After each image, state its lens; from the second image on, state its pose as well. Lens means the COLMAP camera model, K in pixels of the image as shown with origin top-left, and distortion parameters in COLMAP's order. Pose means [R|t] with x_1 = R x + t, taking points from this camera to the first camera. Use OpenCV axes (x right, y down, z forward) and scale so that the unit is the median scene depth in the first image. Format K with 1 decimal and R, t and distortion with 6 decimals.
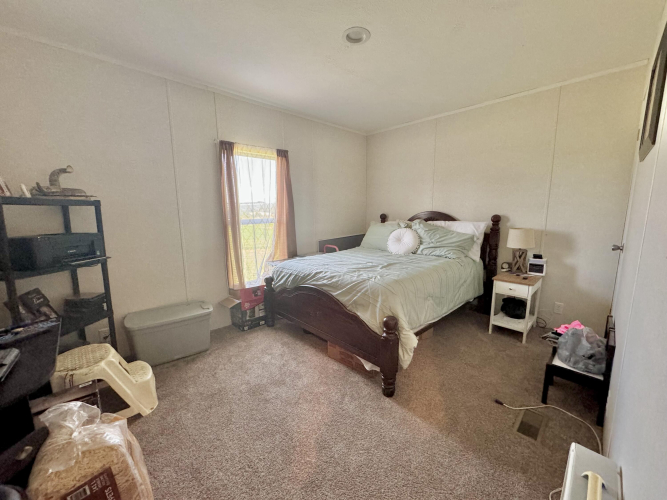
lens RADIAL K [[266.4, 0, 334.0], [0, 266.4, 248.0], [0, 0, 1]] dist [-0.000199, 0.000165]
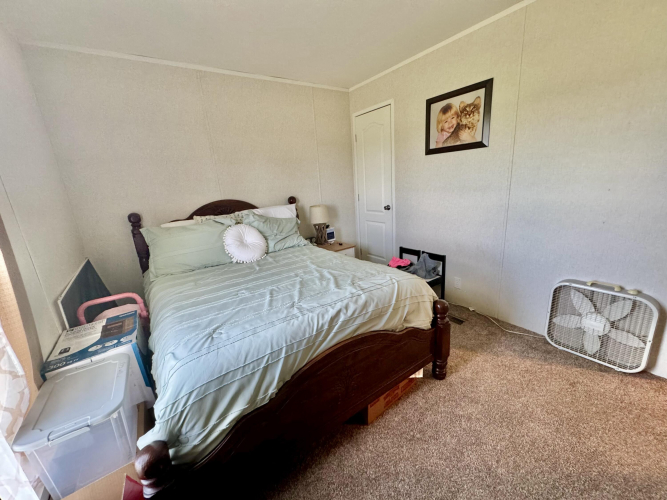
lens RADIAL K [[266.4, 0, 333.2], [0, 266.4, 247.5], [0, 0, 1]] dist [-0.000199, 0.000165]
pose [[0.164259, -0.245406, 0.955403, -0.537256], [0.217287, 0.953770, 0.207629, -0.153301], [-0.962188, 0.173492, 0.209989, 0.865425]]
